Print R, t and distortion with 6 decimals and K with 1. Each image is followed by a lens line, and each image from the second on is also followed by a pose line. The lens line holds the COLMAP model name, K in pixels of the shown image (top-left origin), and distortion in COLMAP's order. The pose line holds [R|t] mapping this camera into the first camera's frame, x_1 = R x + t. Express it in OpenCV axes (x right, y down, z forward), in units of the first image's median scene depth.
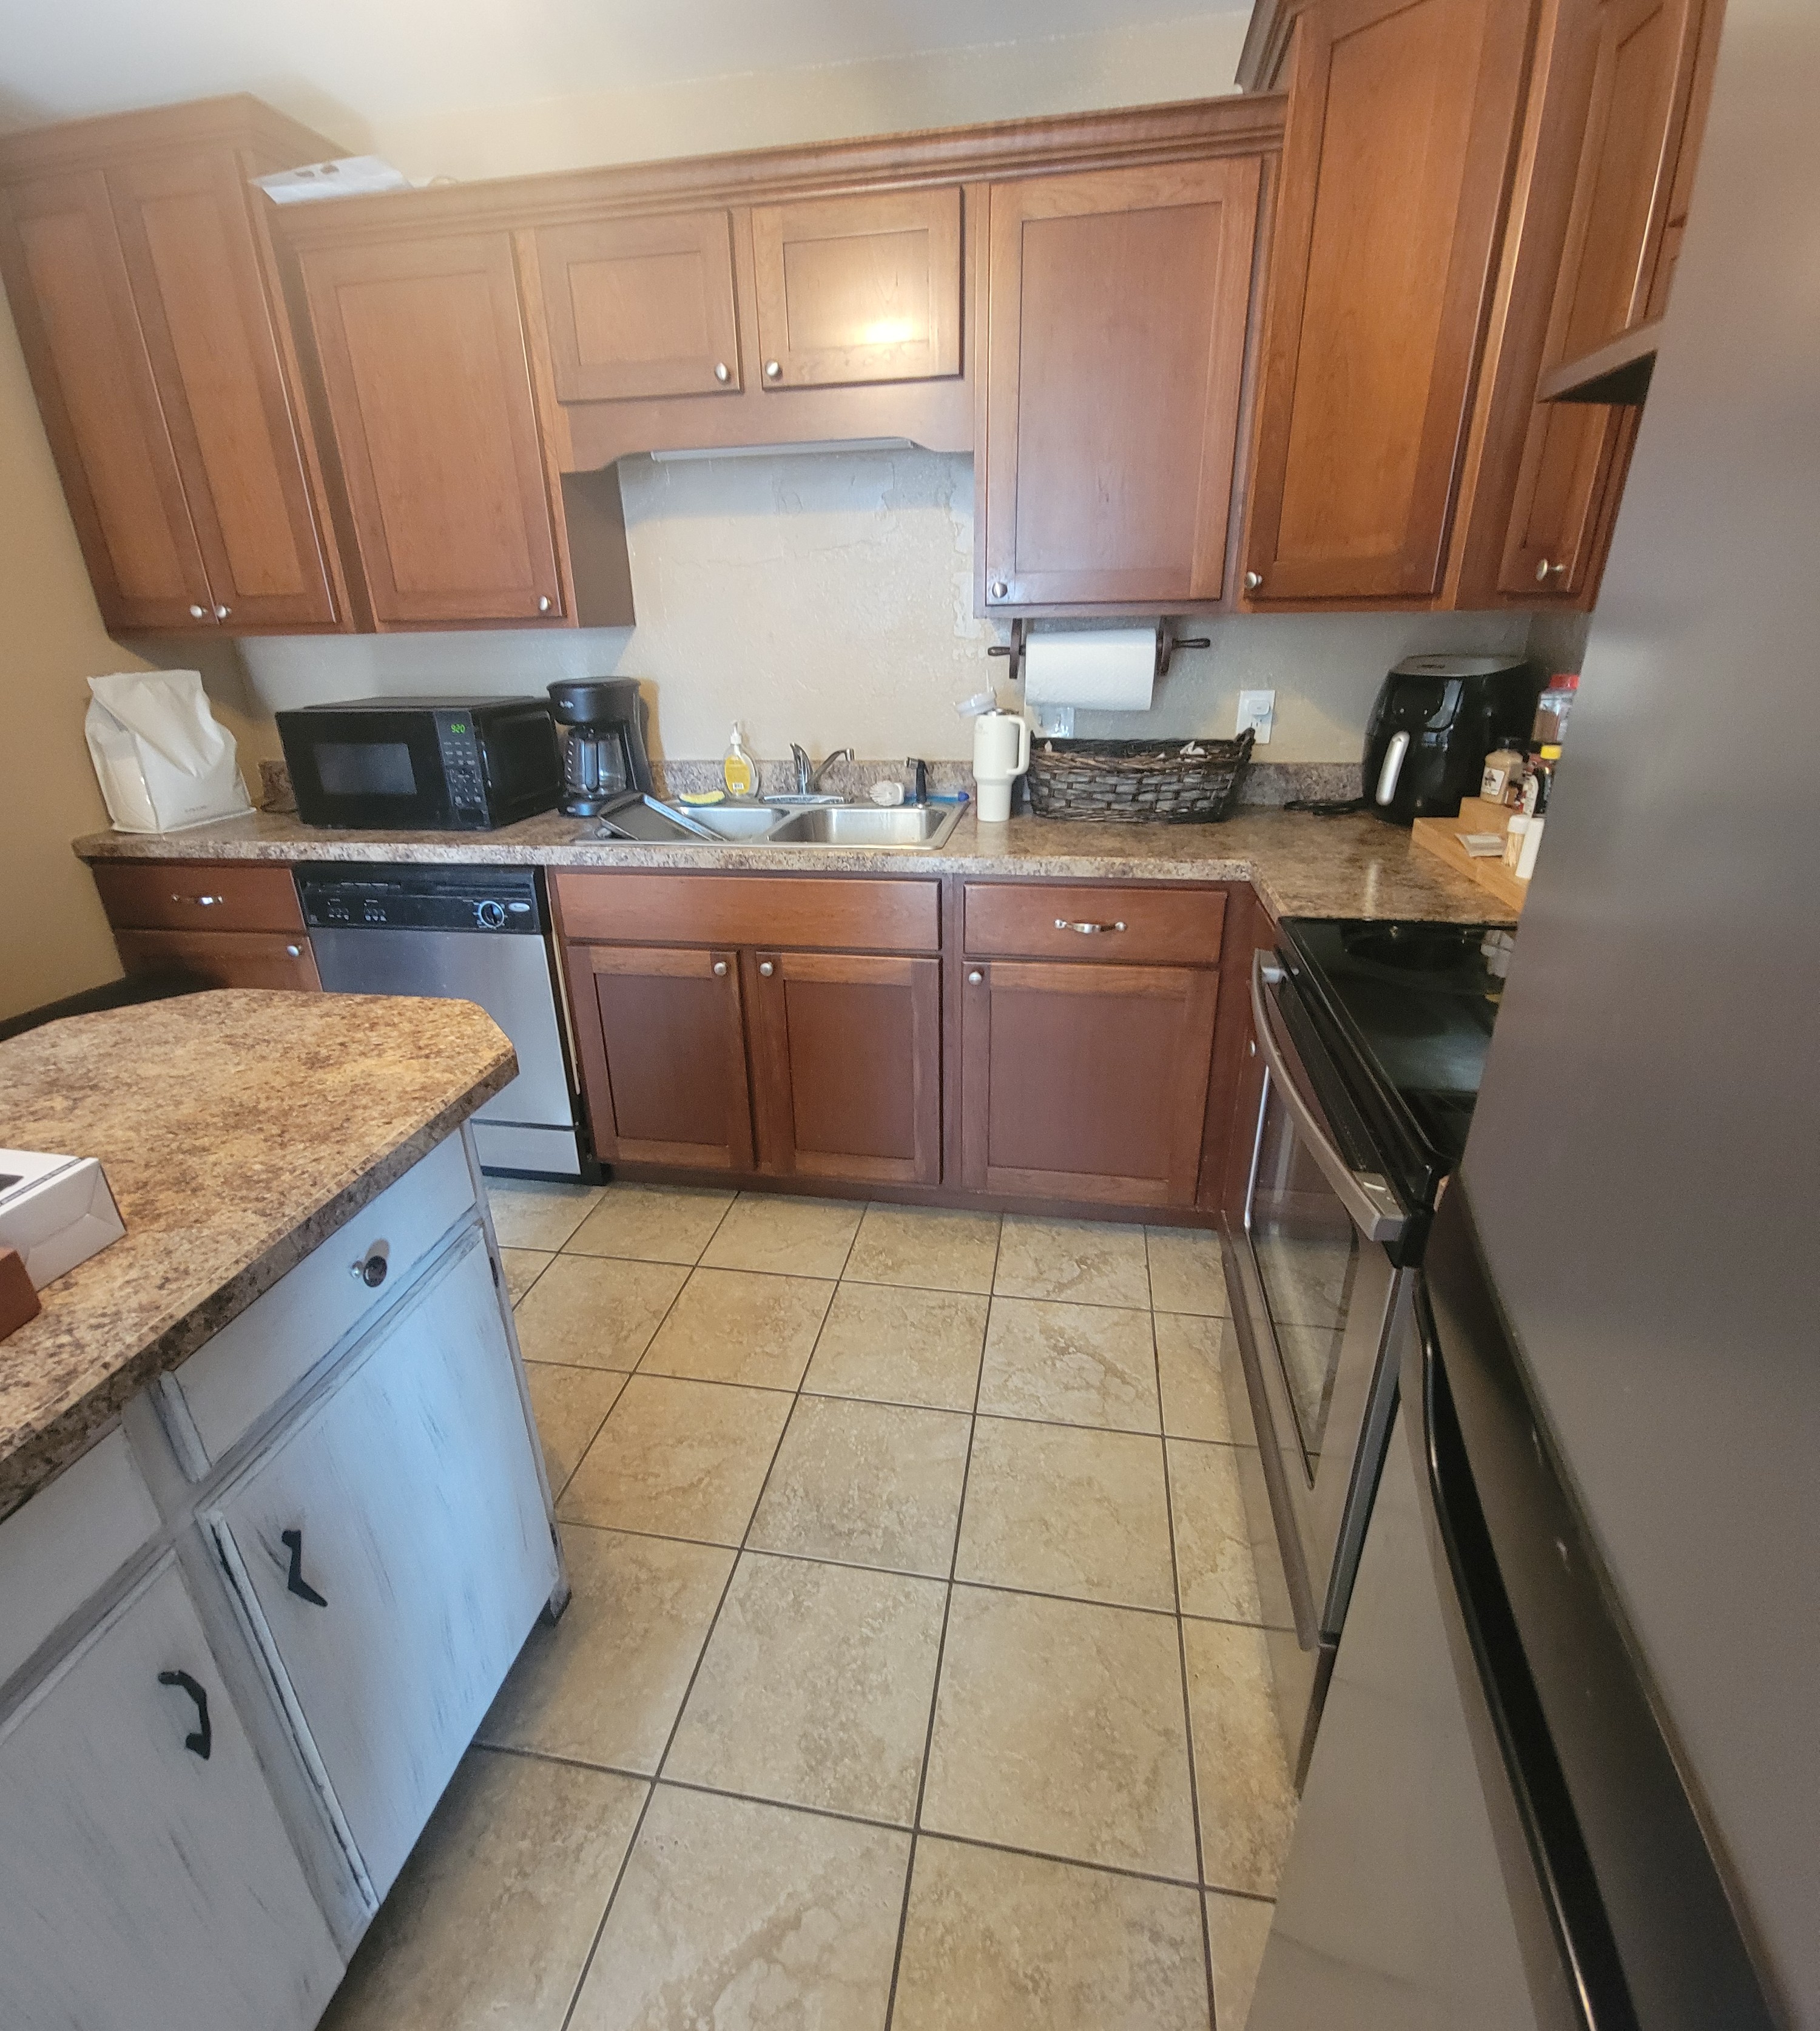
lens RADIAL K [[986.8, 0, 910.0], [0, 986.8, 1015.5], [0, 0, 1]] dist [0.001743, 0.000443]
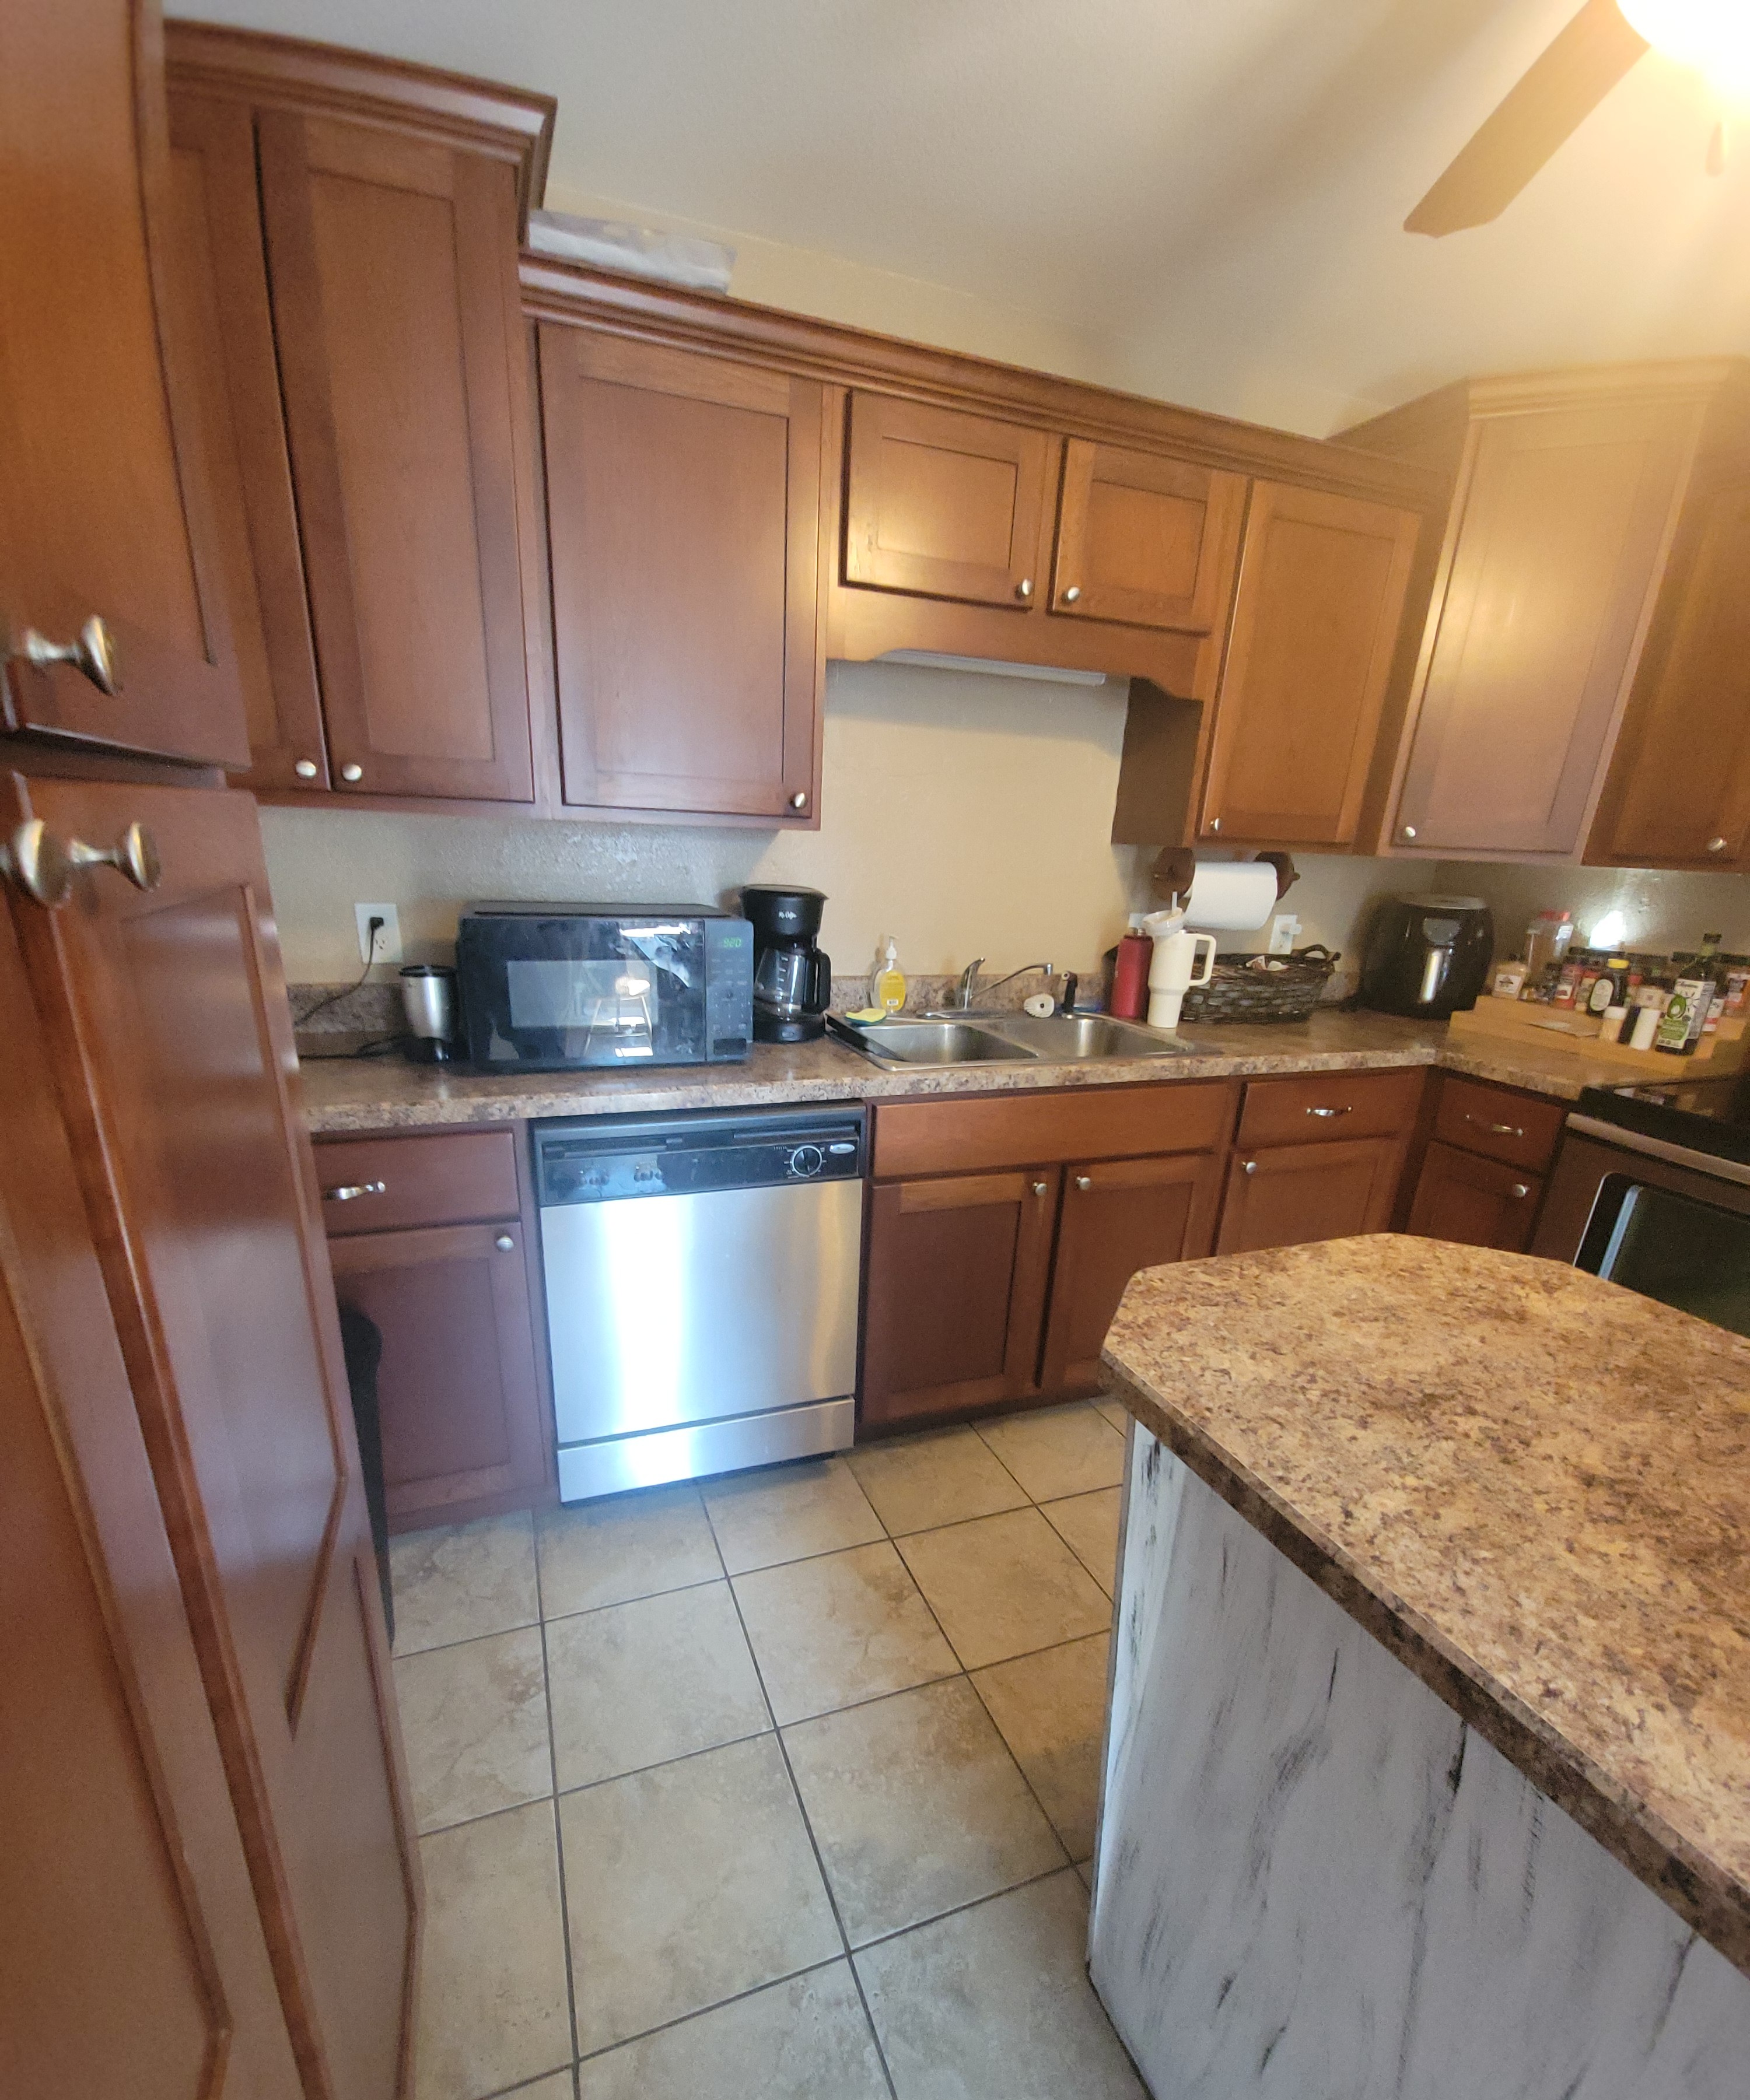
lens RADIAL K [[948.2, 0, 869.2], [0, 948.2, 1169.5], [0, 0, 1]] dist [-0.004499, -0.000677]
pose [[0.852702, -0.117008, 0.509125, -0.807094], [0.140119, 0.990109, -0.007128, -0.084361], [-0.503255, 0.077416, 0.860663, 0.289697]]
